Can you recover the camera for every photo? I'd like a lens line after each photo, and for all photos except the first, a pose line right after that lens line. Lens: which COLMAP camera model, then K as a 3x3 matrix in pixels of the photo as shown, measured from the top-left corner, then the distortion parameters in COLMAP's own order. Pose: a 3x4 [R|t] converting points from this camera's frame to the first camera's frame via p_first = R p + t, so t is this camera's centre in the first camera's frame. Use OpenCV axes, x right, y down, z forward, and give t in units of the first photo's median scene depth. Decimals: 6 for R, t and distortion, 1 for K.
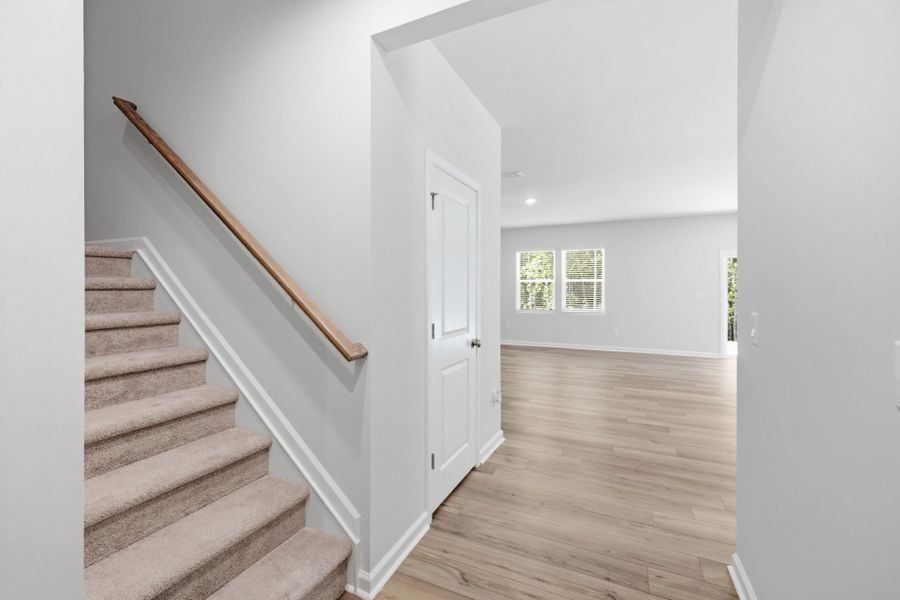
lens RADIAL K [[382.2, 0, 446.0], [0, 382.2, 291.0], [0, 0, 1]] dist [0.004214, -0.000143]
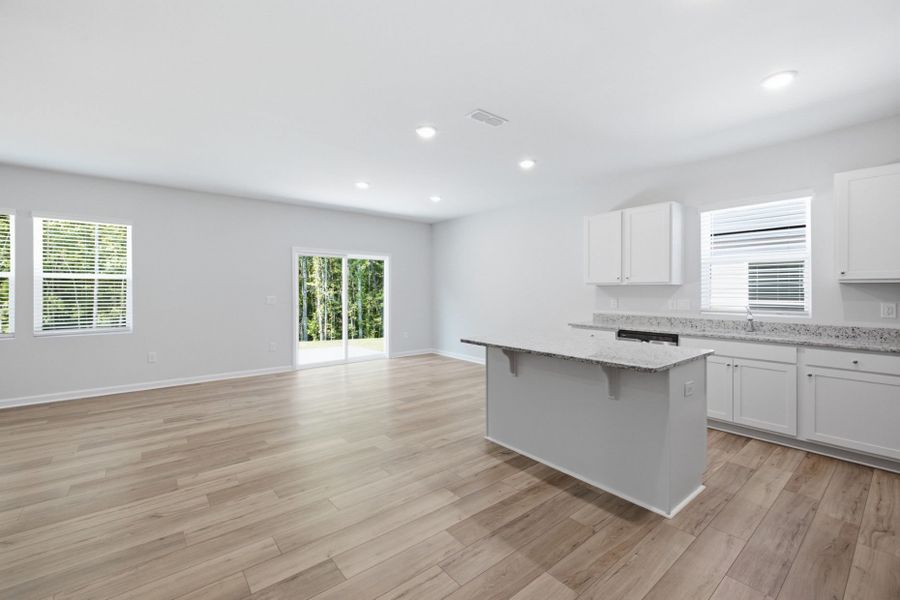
lens RADIAL K [[382.2, 0, 446.0], [0, 382.2, 291.0], [0, 0, 1]] dist [0.004214, -0.000143]
pose [[0.435524, 0.001224, 0.900176, 0.078704], [-0.001227, 0.999999, -0.000766, -0.004595], [-0.900176, -0.000771, 0.435525, 0.275797]]
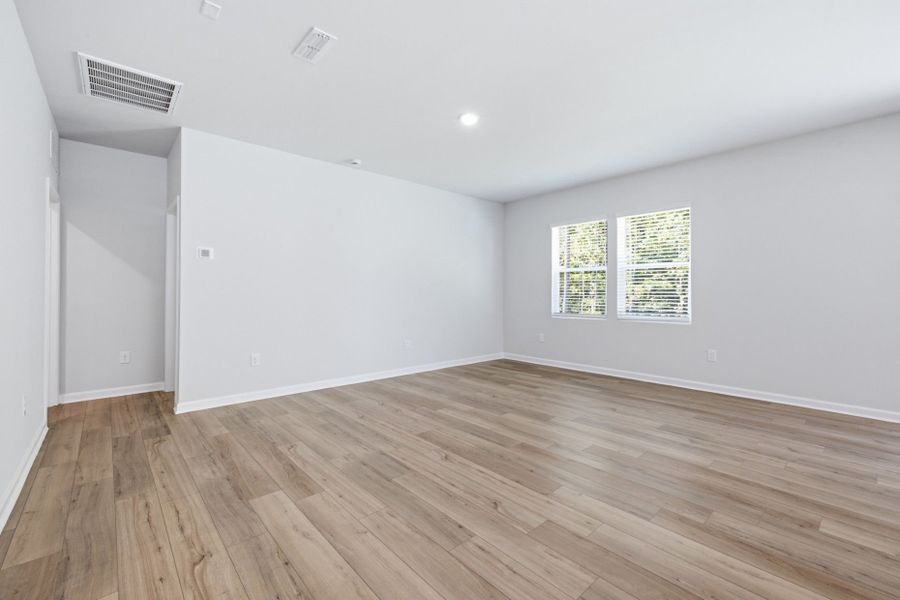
lens RADIAL K [[382.2, 0, 446.0], [0, 382.2, 291.0], [0, 0, 1]] dist [0.004214, -0.000143]
pose [[0.918494, 0.000333, -0.395435, 0.303048], [-0.002987, 0.999977, -0.006097, 0.017340], [0.395424, 0.006781, 0.918474, 0.336167]]
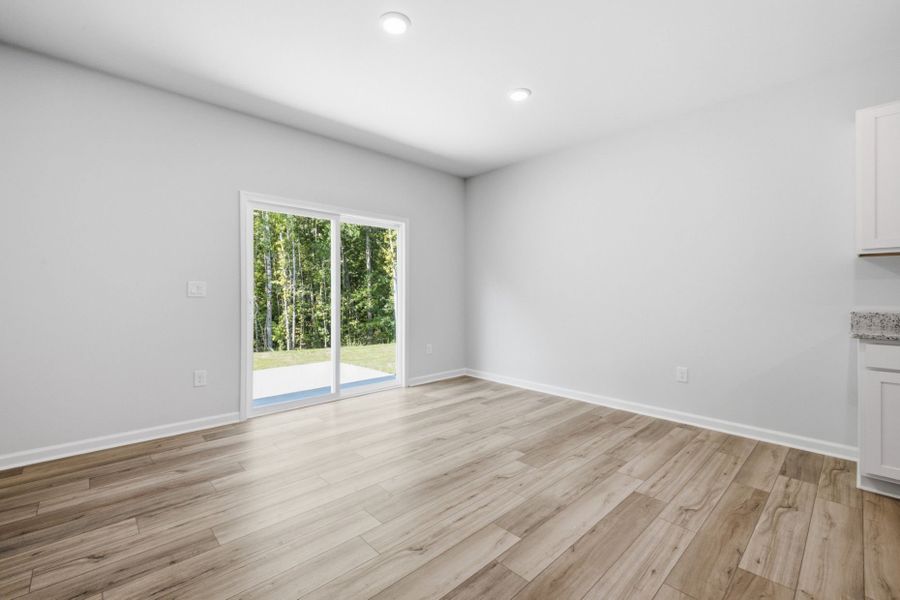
lens RADIAL K [[386.0, 0, 445.4], [0, 386.0, 292.6], [0, 0, 1]] dist [0.003862, -0.000350]
pose [[0.369133, 0.003452, 0.929370, 0.329215], [-0.001714, 0.999994, -0.003033, 0.017367], [-0.929375, -0.000473, 0.369137, 0.526679]]
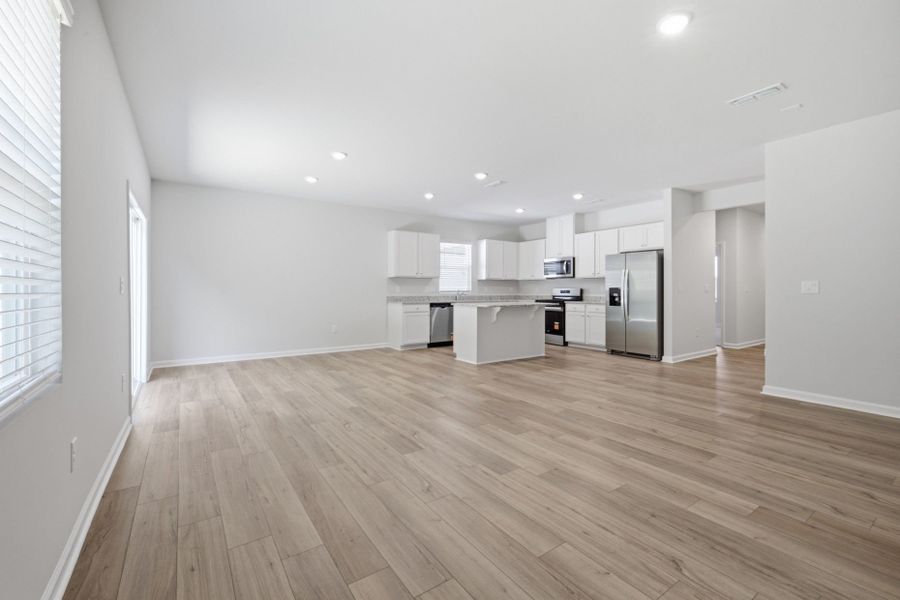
lens RADIAL K [[382.2, 0, 446.0], [0, 382.2, 291.0], [0, 0, 1]] dist [0.004214, -0.000143]
pose [[-0.860719, 0.001374, 0.509079, 0.160778], [0.001901, 0.999998, 0.000517, 0.018206], [-0.509077, 0.001413, -0.860720, 1.056853]]
